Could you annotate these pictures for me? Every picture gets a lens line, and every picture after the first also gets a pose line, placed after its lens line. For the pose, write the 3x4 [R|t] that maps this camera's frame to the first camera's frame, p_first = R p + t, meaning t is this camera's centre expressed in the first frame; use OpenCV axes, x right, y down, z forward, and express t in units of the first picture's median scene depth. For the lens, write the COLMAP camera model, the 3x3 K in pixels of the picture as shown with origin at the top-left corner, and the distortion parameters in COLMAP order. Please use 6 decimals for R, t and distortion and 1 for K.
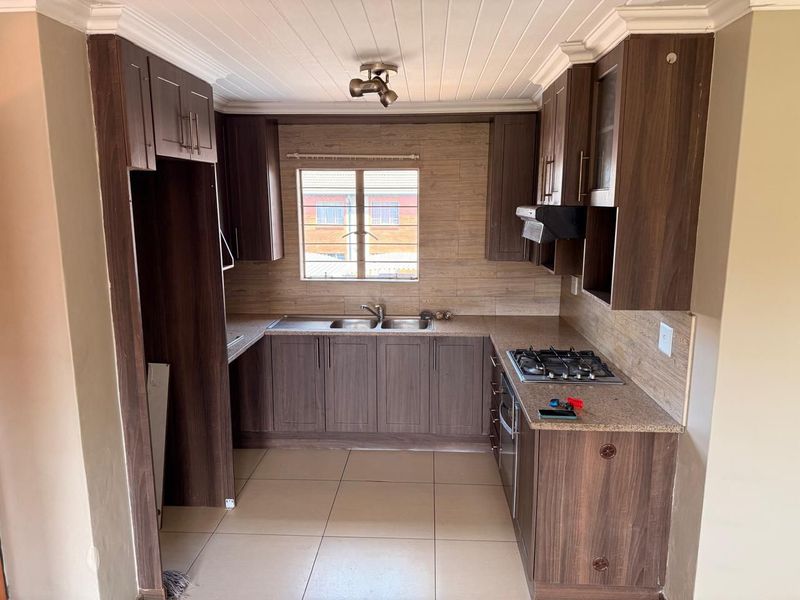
lens RADIAL K [[562.7, 0, 400.8], [0, 562.7, 301.3], [0, 0, 1]] dist [0.029012, -0.001280]
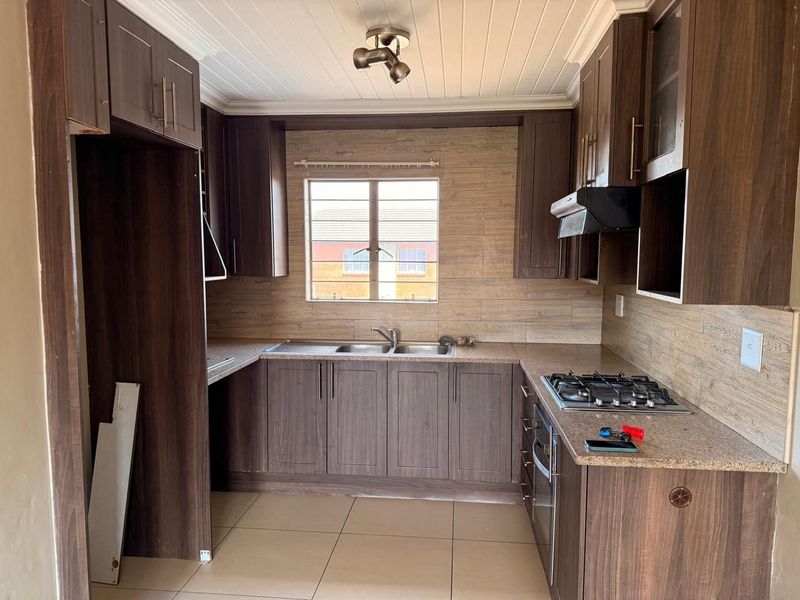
lens RADIAL K [[570.2, 0, 401.5], [0, 570.2, 301.8], [0, 0, 1]] dist [0.006274, 0.004540]
pose [[0.998871, 0.008499, -0.046748, 0.018822], [-0.012563, 0.996099, -0.087349, 0.047815], [0.045823, 0.087838, 0.995080, 0.126883]]
